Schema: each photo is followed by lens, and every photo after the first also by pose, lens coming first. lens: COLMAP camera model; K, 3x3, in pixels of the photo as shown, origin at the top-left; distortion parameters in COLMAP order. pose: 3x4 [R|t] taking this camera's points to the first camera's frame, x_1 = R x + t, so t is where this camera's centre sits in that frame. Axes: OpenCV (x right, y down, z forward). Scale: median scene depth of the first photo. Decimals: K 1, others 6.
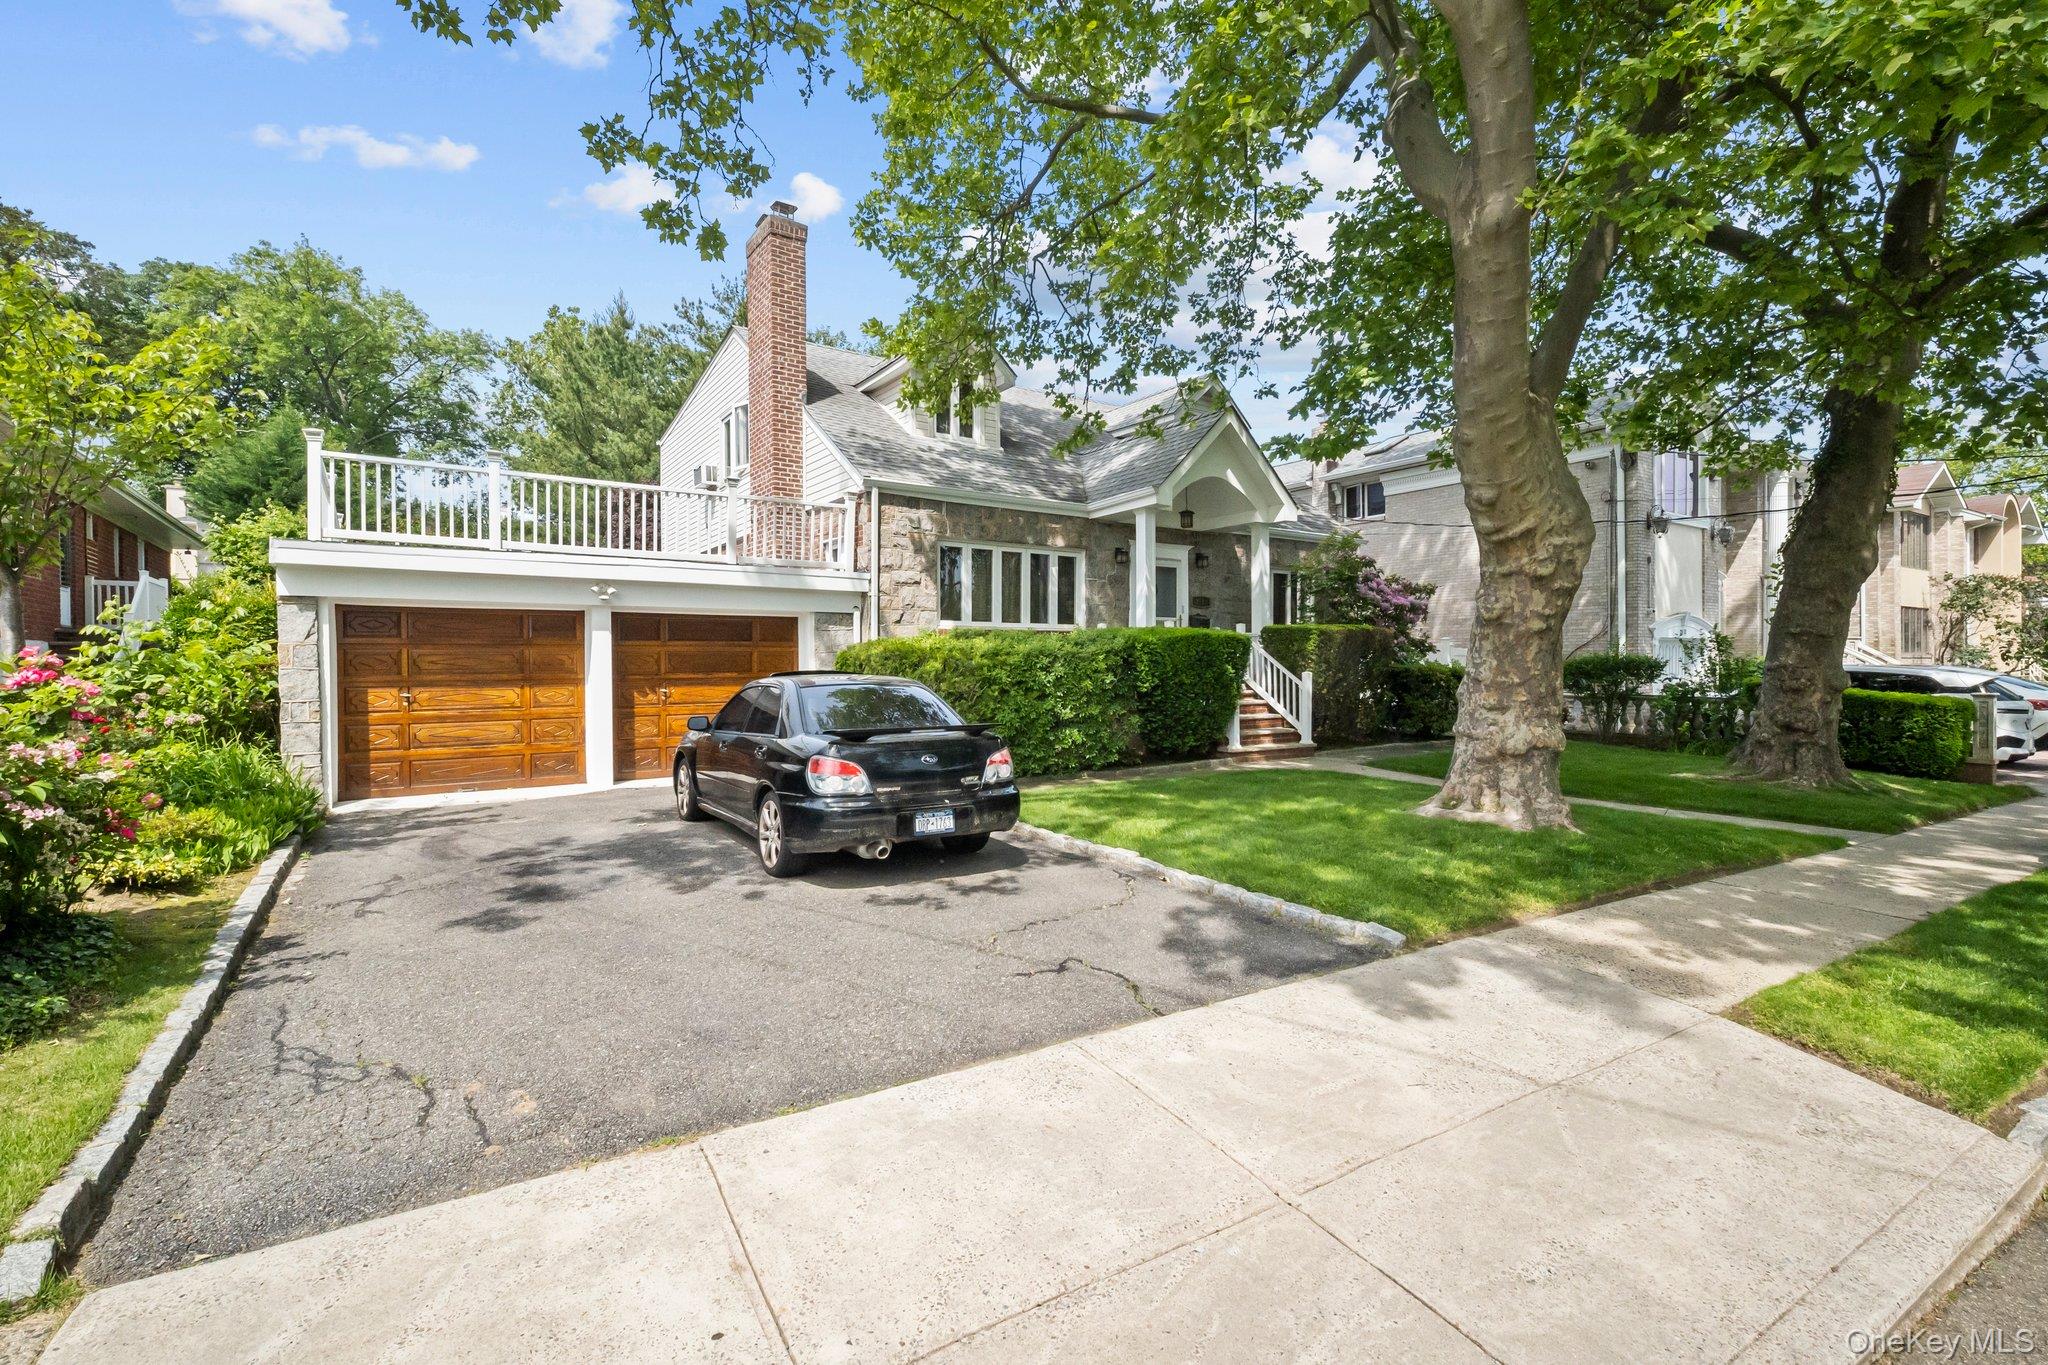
lens RADIAL K [[907.6, 0, 1026.5], [0, 907.6, 671.3], [0, 0, 1]] dist [0.005619, -0.000076]
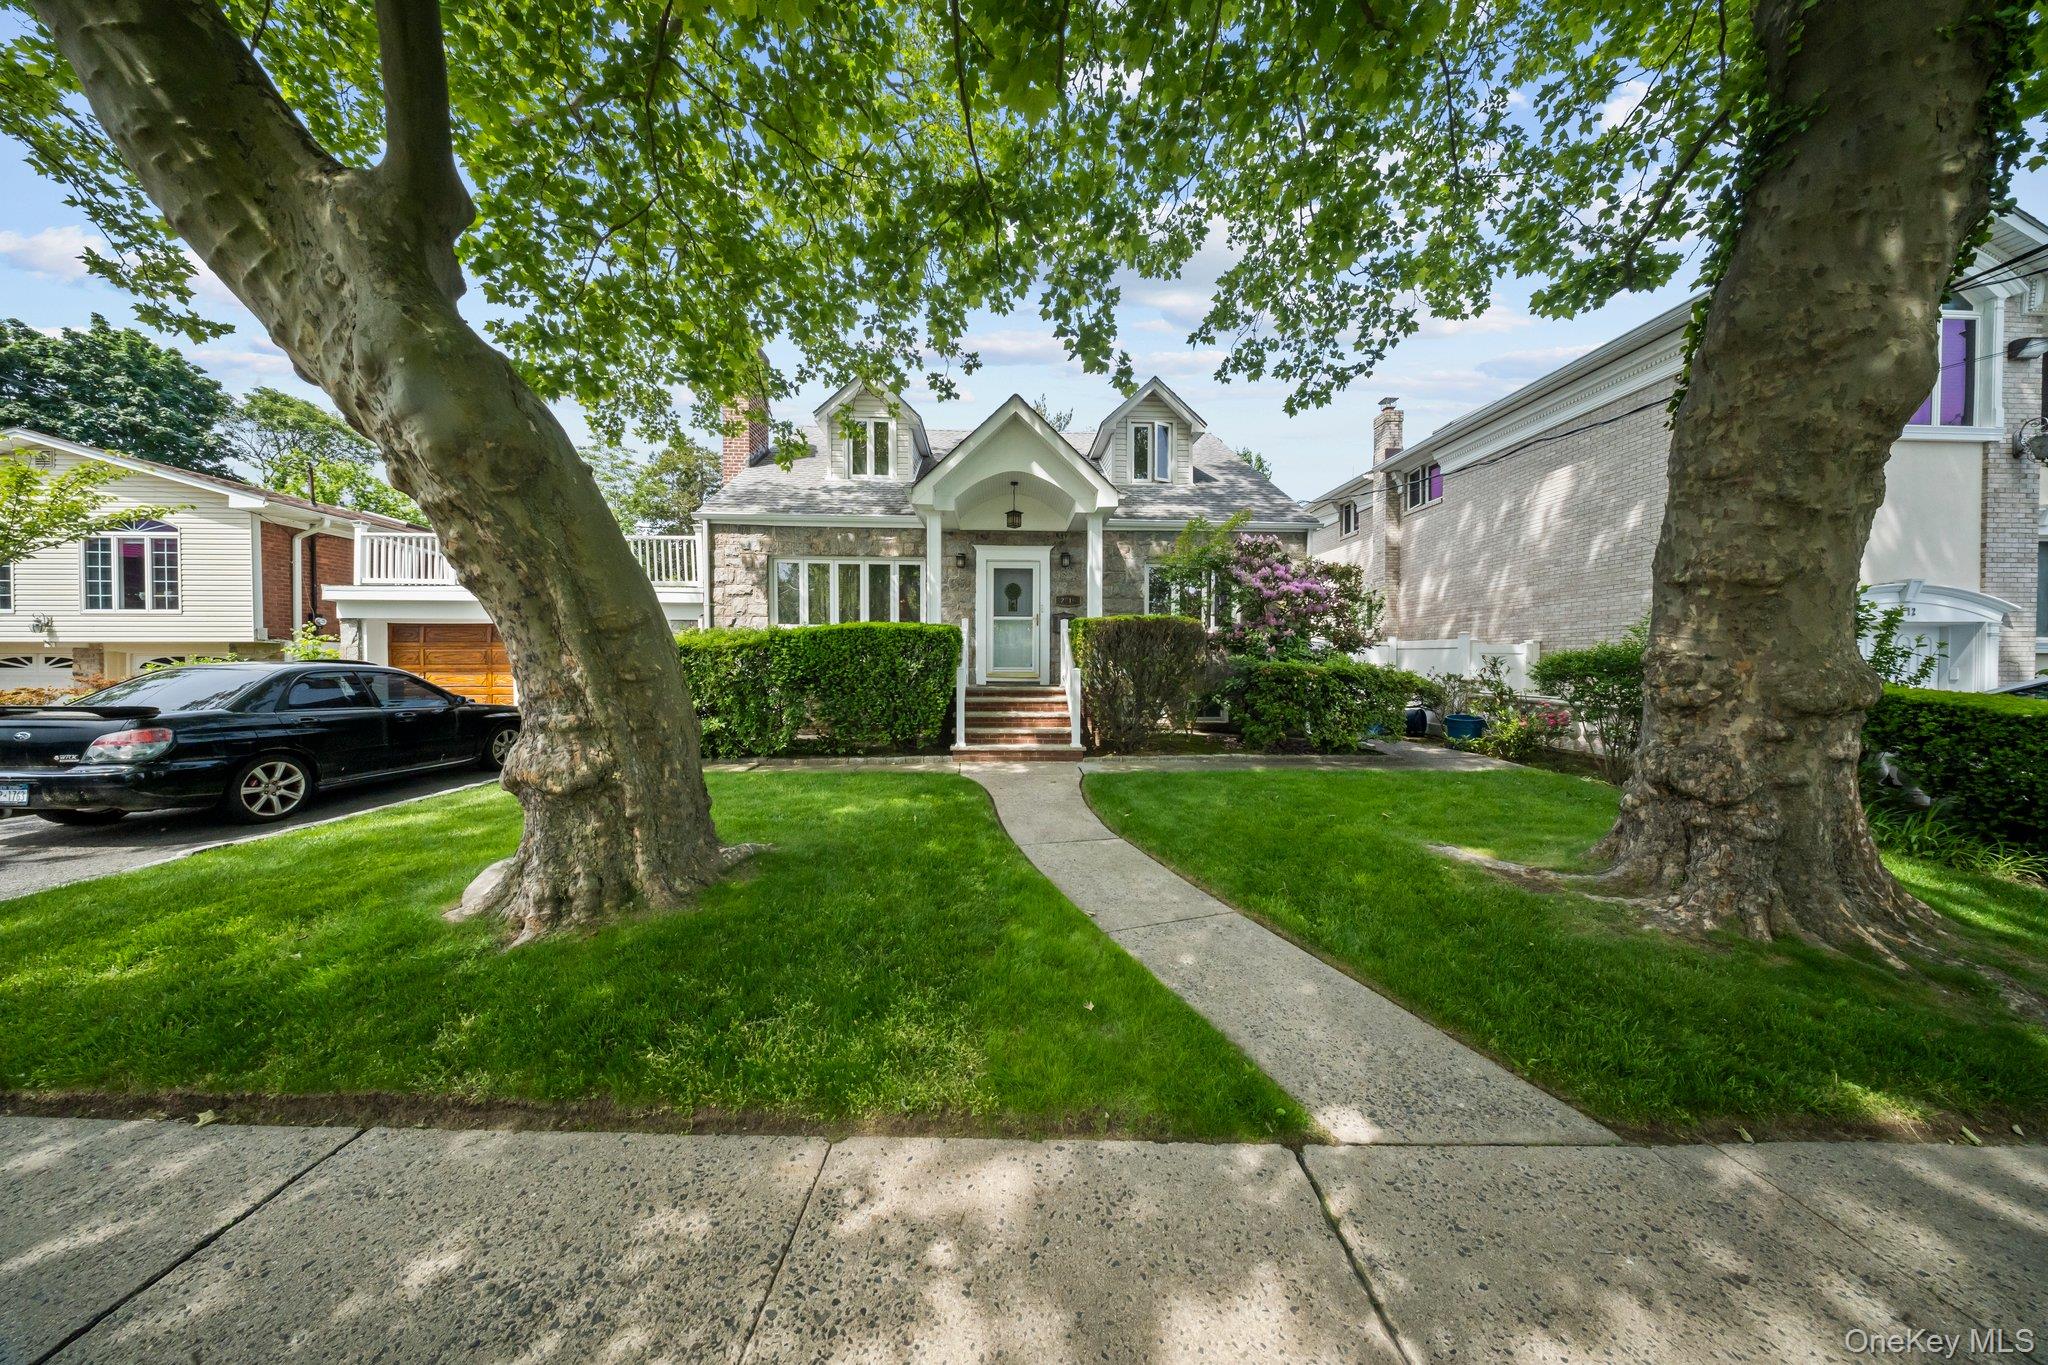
lens RADIAL K [[600.5, 0, 1020.9], [0, 600.5, 678.9], [0, 0, 1]] dist [-0.001148, -0.000578]
pose [[0.847217, 0.014400, -0.531053, 0.623077], [-0.010400, 0.999891, 0.010522, 0.005739], [0.531146, -0.003391, 0.847274, 0.492513]]
